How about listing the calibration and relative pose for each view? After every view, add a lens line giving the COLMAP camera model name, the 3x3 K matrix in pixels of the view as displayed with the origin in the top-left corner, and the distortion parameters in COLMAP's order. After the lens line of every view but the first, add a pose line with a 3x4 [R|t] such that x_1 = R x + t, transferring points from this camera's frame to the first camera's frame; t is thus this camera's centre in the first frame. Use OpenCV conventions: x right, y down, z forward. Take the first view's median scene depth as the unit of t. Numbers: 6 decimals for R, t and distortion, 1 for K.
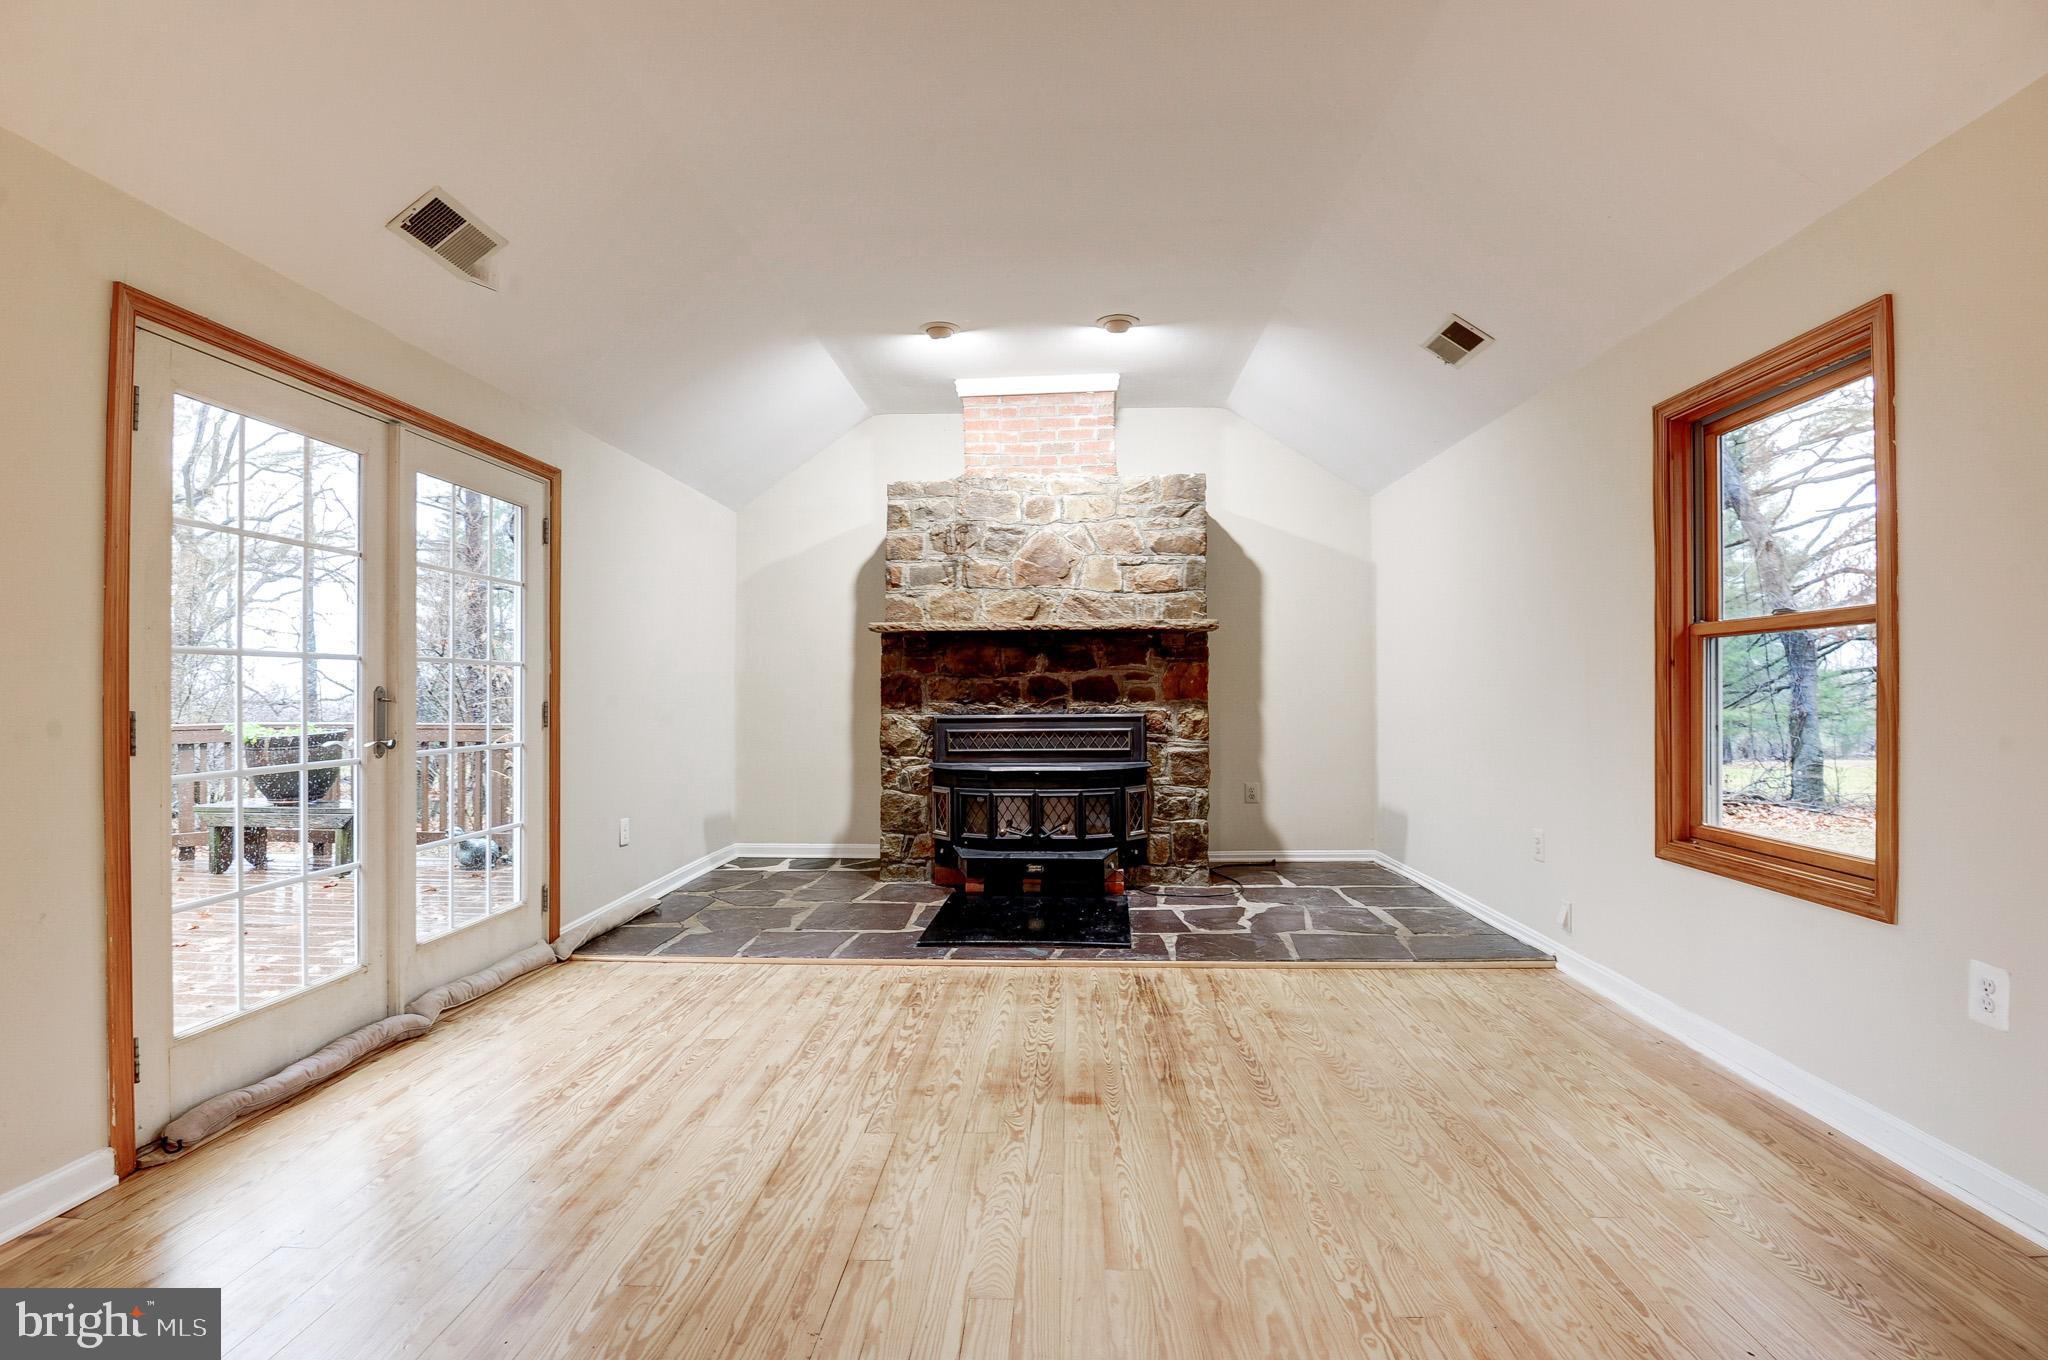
lens RADIAL K [[957.5, 0, 1065.4], [0, 957.5, 679.5], [0, 0, 1]] dist [-0.005486, -0.010726]
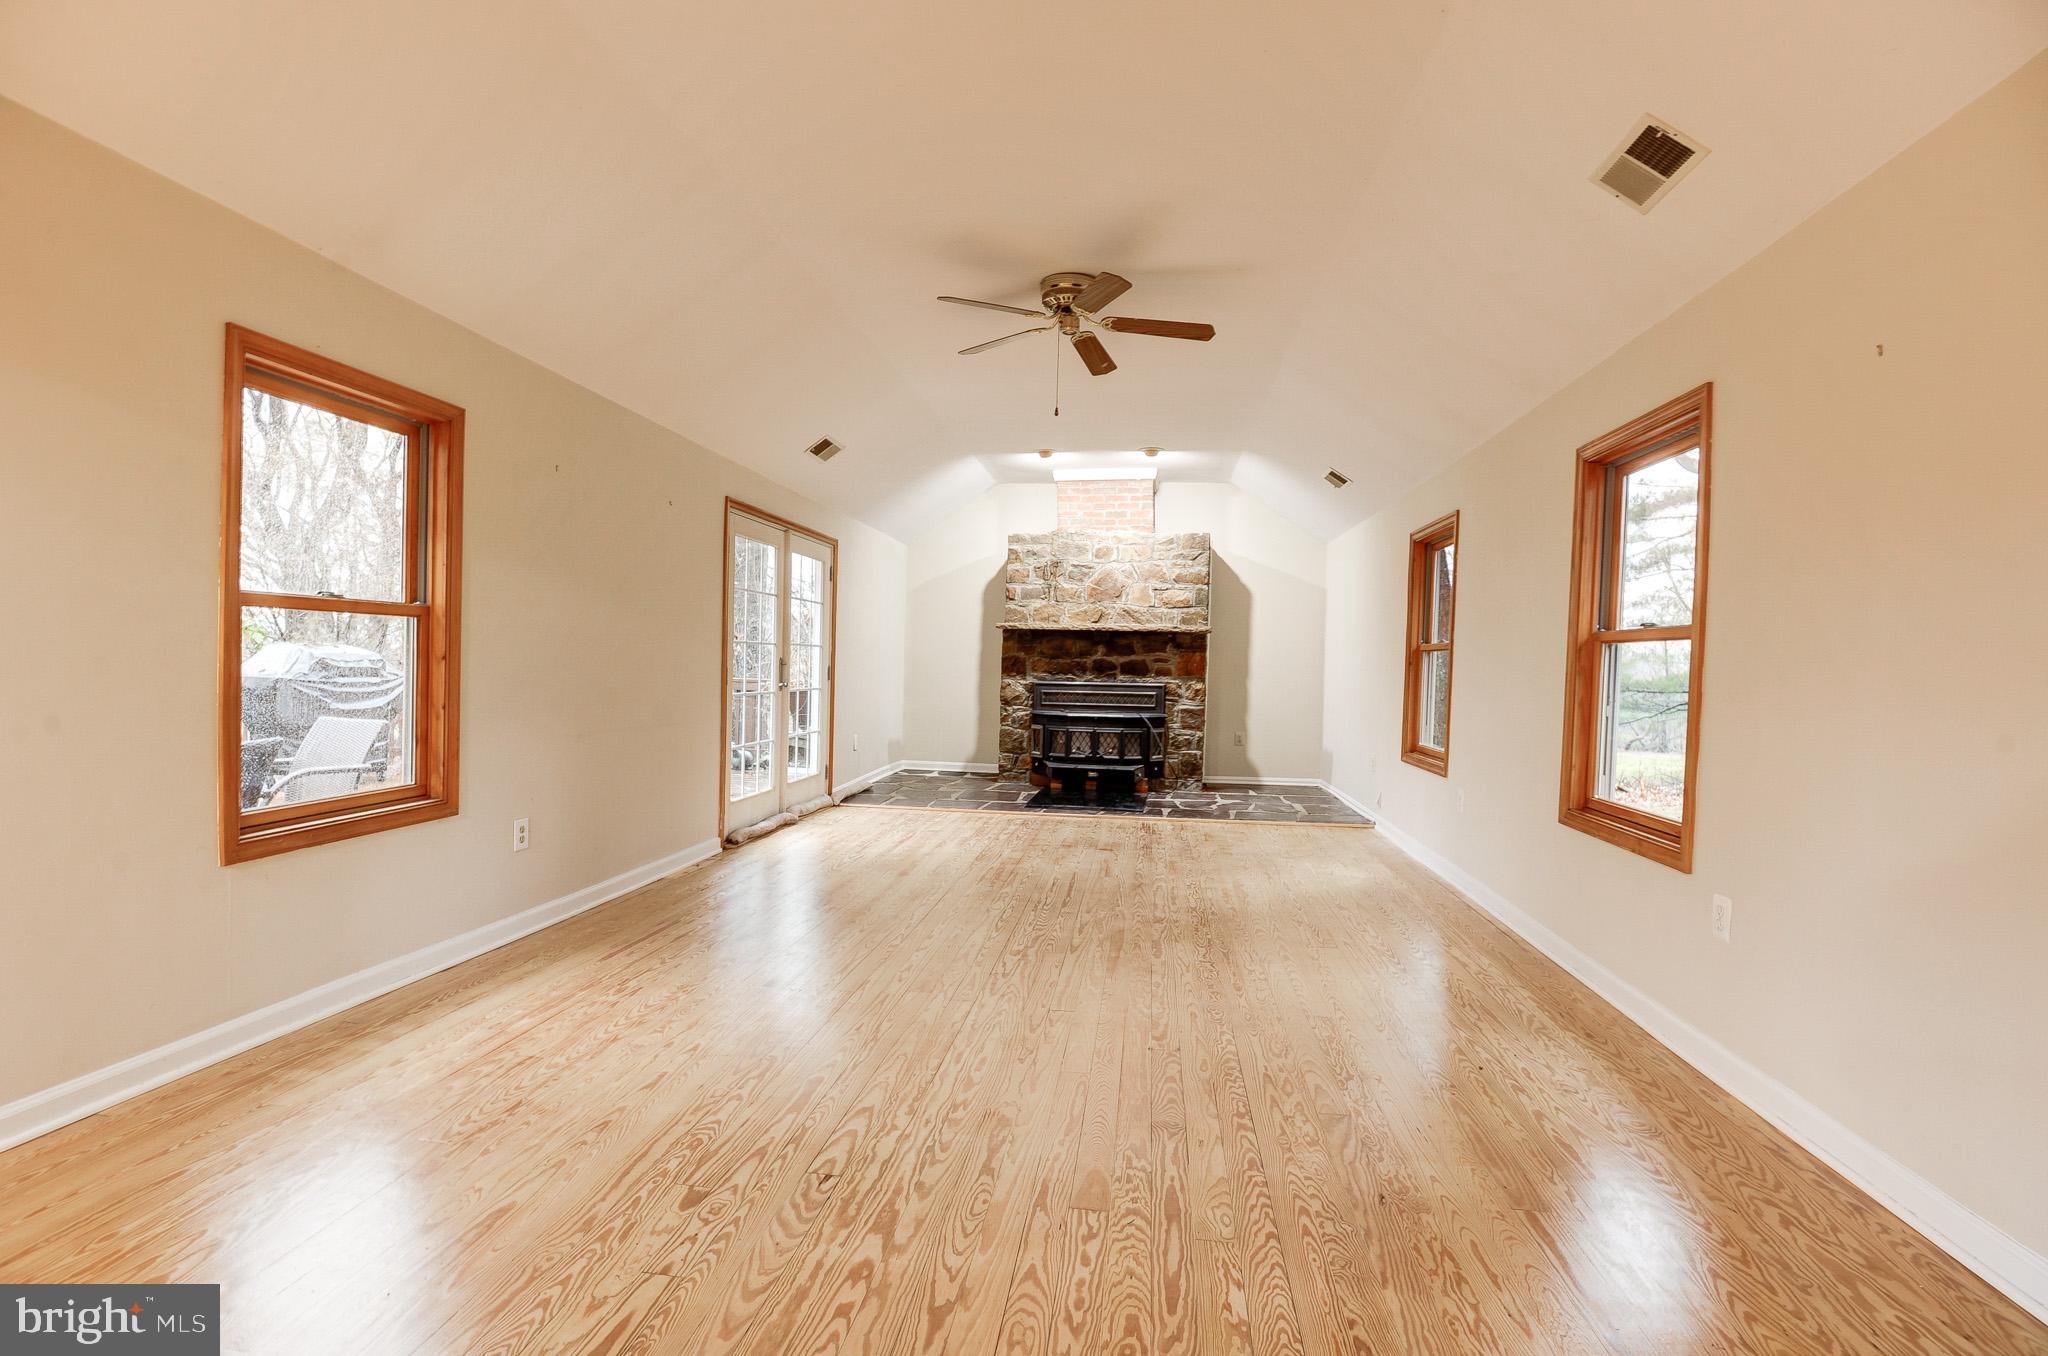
lens RADIAL K [[1003.3, 0, 991.9], [0, 1003.3, 685.2], [0, 0, 1]] dist [0.033571, -0.000995]
pose [[0.987599, 0.031801, -0.153746, 0.055037], [-0.026731, 0.999032, 0.034931, -0.013228], [0.154708, -0.030388, 0.987493, -0.704953]]
